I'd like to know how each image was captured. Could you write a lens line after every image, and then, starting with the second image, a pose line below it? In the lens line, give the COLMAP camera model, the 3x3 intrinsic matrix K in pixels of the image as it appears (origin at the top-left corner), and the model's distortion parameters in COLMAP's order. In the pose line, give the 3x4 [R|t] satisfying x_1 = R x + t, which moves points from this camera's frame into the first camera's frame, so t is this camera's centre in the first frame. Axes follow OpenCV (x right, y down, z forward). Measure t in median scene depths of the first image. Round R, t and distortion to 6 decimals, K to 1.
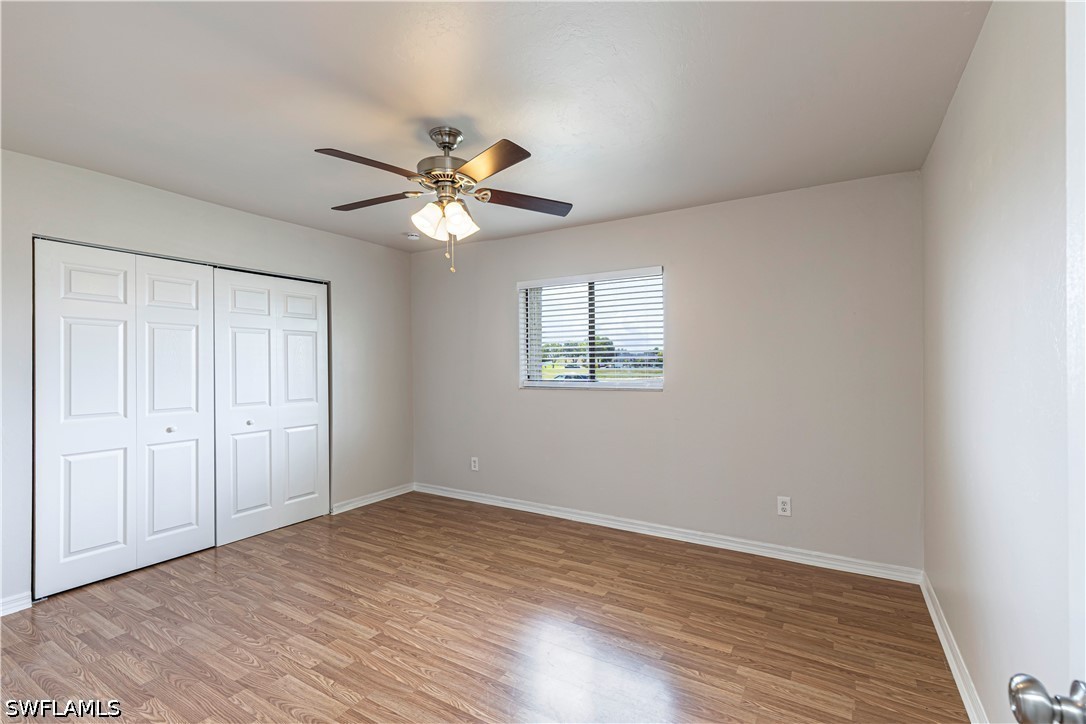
lens RADIAL K [[486.2, 0, 542.9], [0, 486.2, 368.1], [0, 0, 1]] dist [0.008242, -0.001137]
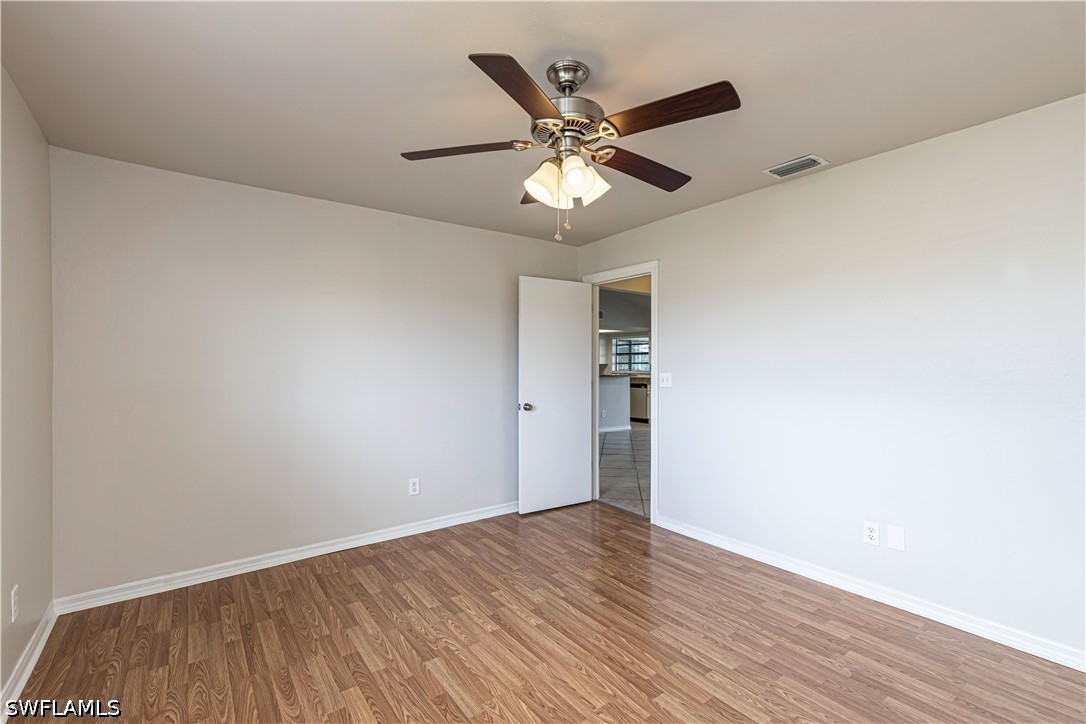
lens RADIAL K [[486.2, 0, 543.3], [0, 486.2, 357.8], [0, 0, 1]] dist [0.008242, -0.001137]
pose [[-0.924825, 0.012507, 0.380186, -0.533738], [0.009904, 0.999912, -0.008801, -0.015415], [-0.380263, -0.004374, -0.924868, 2.017082]]
